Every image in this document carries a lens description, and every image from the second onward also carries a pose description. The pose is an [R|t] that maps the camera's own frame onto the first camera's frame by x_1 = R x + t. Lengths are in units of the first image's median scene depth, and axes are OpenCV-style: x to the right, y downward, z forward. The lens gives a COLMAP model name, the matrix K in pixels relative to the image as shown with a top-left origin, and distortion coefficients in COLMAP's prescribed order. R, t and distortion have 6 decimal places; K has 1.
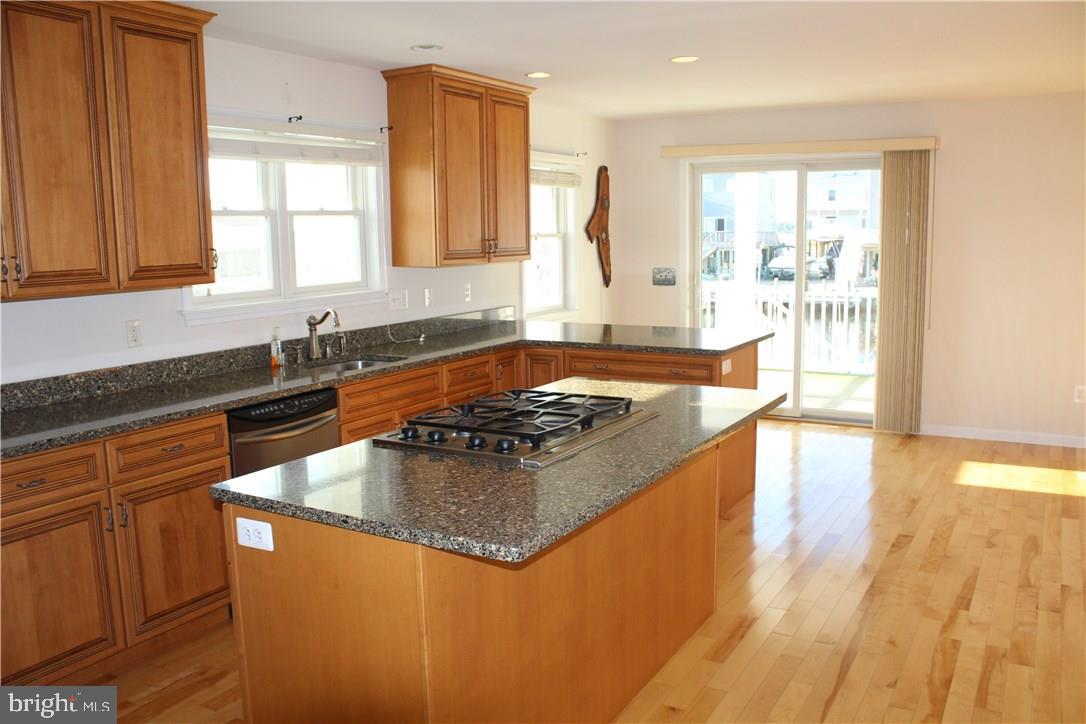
lens RADIAL K [[906.7, 0, 544.4], [0, 906.7, 373.0], [0, 0, 1]] dist [-0.148591, 0.118921]
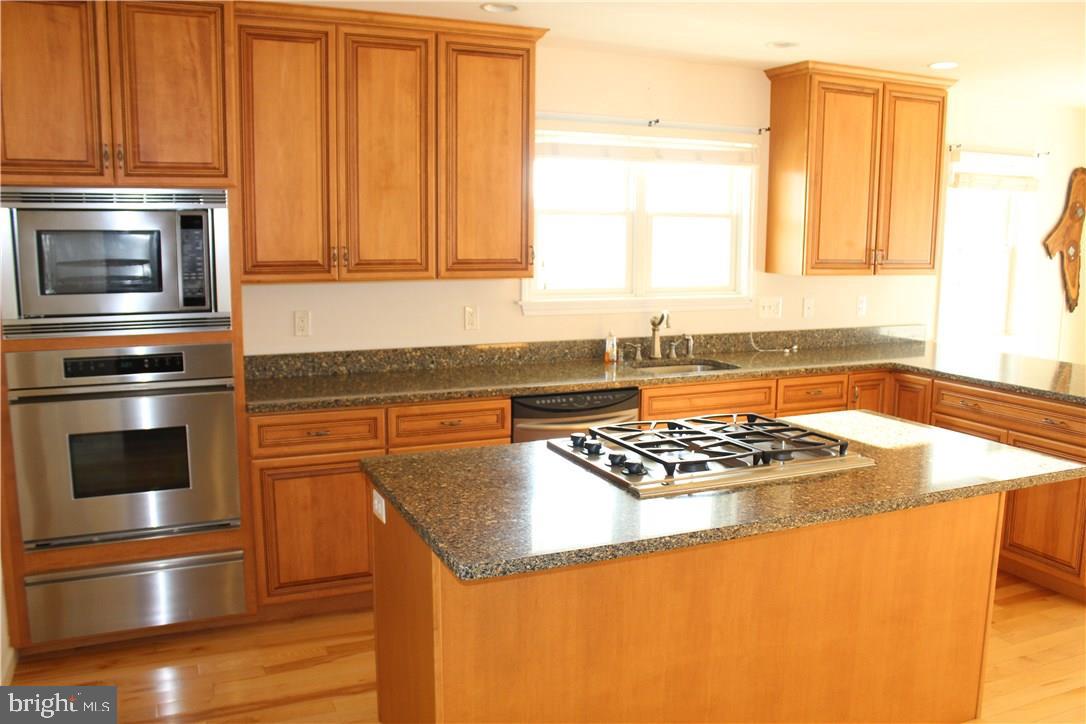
lens RADIAL K [[906.7, 0, 540.8], [0, 906.7, 361.4], [0, 0, 1]] dist [-0.148591, 0.118921]
pose [[0.810989, 0.107738, -0.575056, 0.263532], [-0.112756, 0.993254, 0.027072, -0.029639], [0.574093, 0.042886, 0.817666, 0.105123]]
